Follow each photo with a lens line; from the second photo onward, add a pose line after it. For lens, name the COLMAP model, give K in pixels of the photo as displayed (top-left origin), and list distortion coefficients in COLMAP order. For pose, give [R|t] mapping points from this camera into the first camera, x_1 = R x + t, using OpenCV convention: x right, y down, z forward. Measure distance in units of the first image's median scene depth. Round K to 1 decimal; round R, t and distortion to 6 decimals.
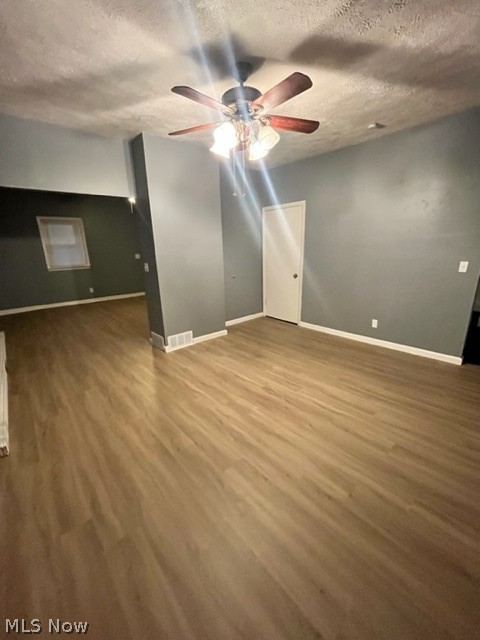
lens RADIAL K [[262.2, 0, 241.0], [0, 262.2, 321.2], [0, 0, 1]] dist [-0.002250, -0.000844]
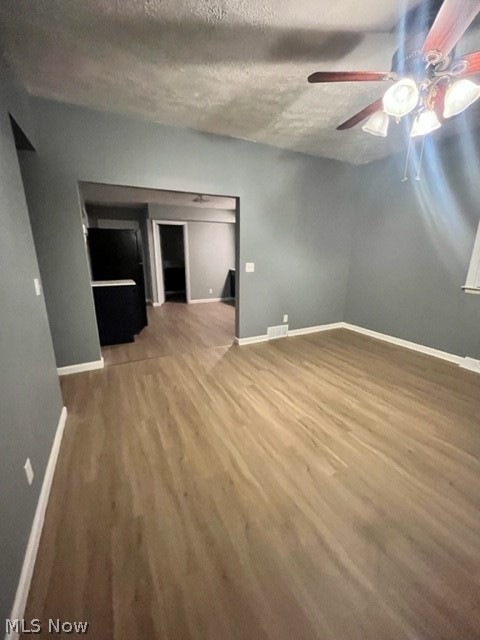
lens RADIAL K [[262.2, 0, 241.0], [0, 262.2, 321.2], [0, 0, 1]] dist [-0.002250, -0.000844]
pose [[-0.968294, -0.039463, 0.246675, 0.248975], [0.090421, 0.865125, 0.493338, -0.502181], [-0.232873, 0.500001, -0.834128, 1.809890]]
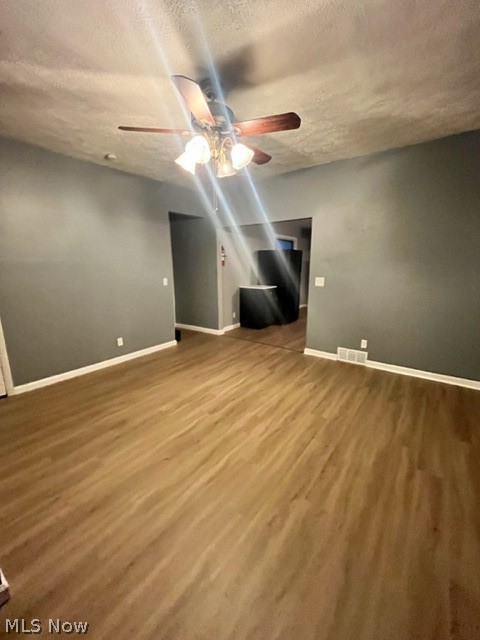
lens RADIAL K [[262.2, 0, 241.0], [0, 262.2, 321.2], [0, 0, 1]] dist [-0.002250, -0.000844]
pose [[-0.206895, -0.184653, 0.960780, -0.912711], [0.276624, 0.930916, 0.238482, -0.292432], [-0.938442, 0.315116, -0.141522, 1.077861]]
